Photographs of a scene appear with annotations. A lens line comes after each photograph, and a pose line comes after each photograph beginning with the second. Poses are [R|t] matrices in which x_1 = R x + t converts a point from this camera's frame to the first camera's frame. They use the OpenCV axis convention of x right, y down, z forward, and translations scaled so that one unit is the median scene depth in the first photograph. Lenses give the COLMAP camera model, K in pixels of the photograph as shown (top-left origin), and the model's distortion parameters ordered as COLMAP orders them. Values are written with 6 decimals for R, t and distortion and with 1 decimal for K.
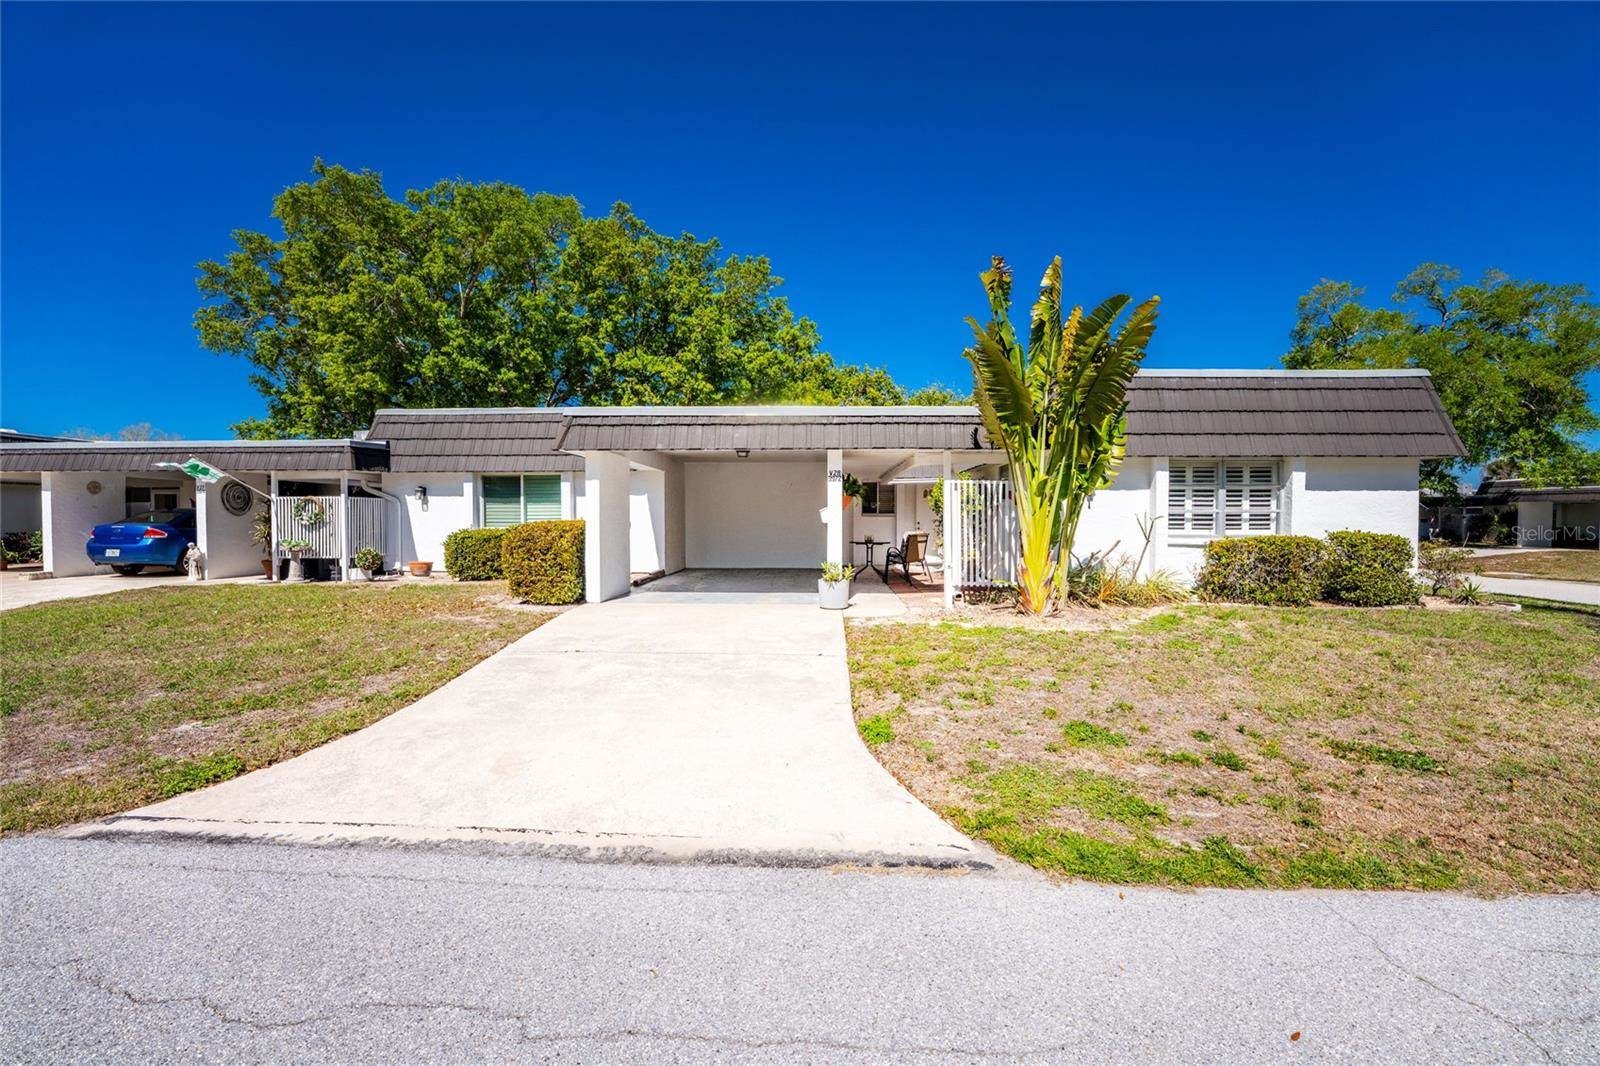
lens RADIAL K [[650.1, 0, 800.0], [0, 650.1, 533.0], [0, 0, 1]] dist [-0.006706, -0.000001]
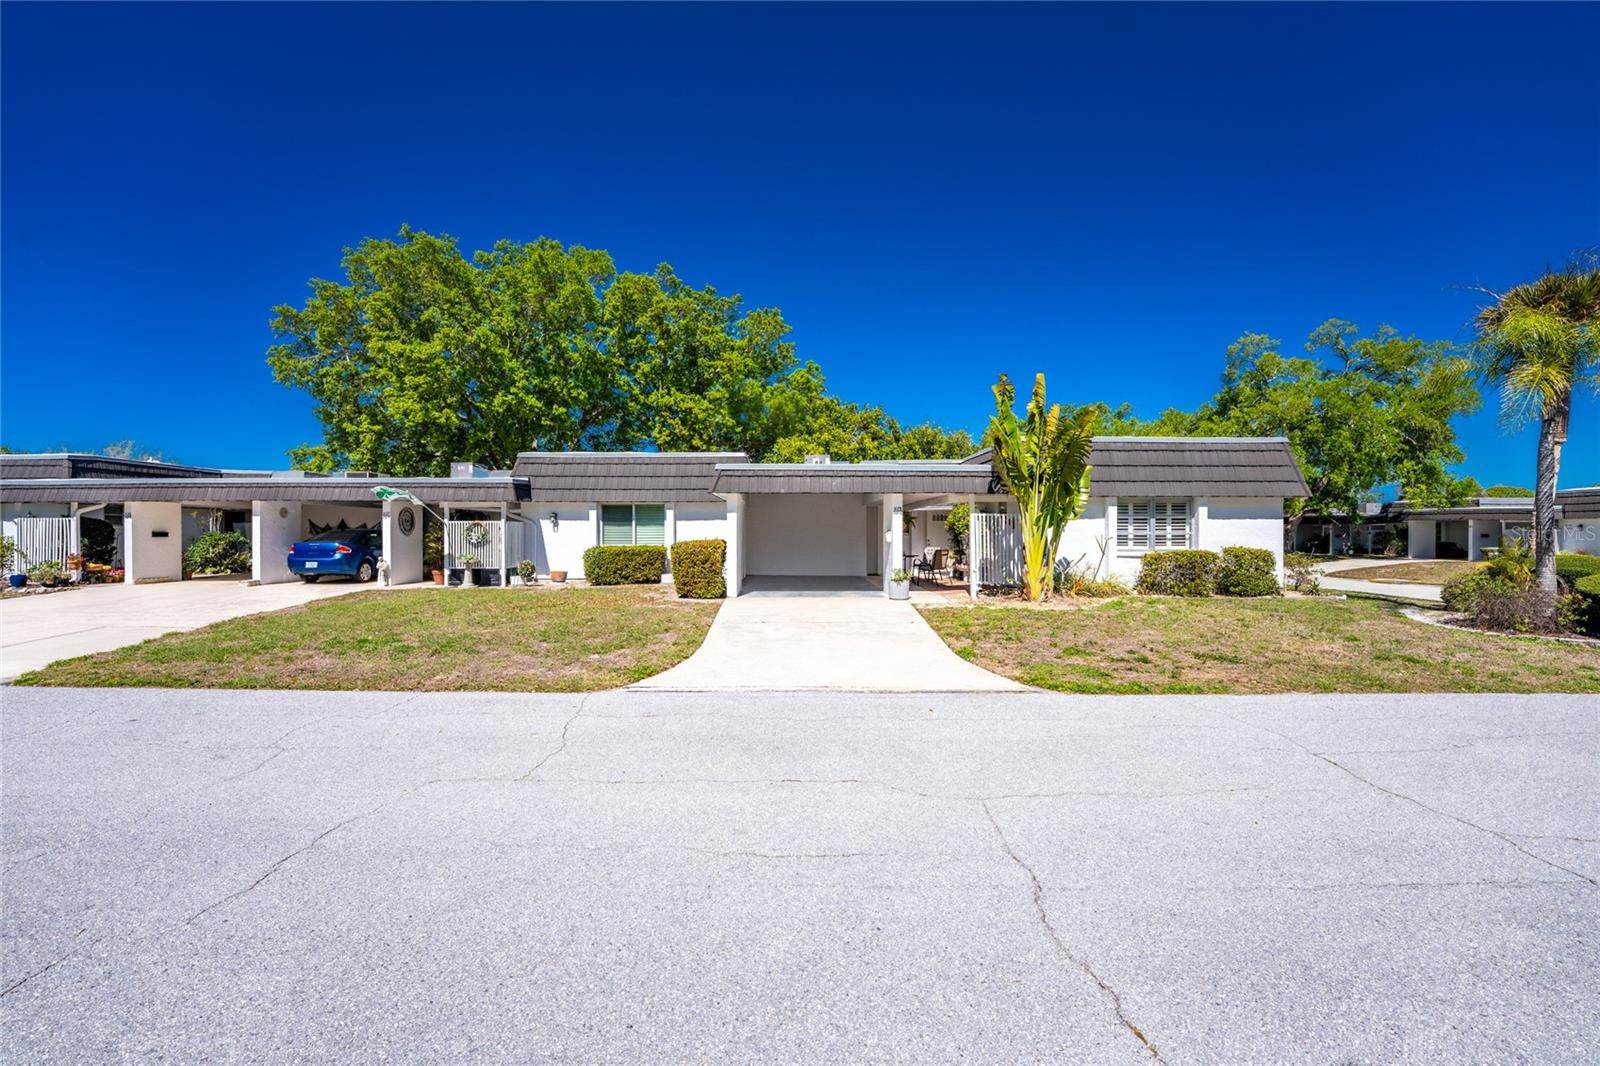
lens RADIAL K [[646.5, 0, 800.0], [0, 646.5, 533.0], [0, 0, 1]] dist [0.000190, -0.000163]
pose [[0.998581, -0.000552, 0.053254, -0.219115], [0.001698, 0.999768, -0.021483, -0.004130], [-0.053230, 0.021543, 0.998350, -0.408583]]
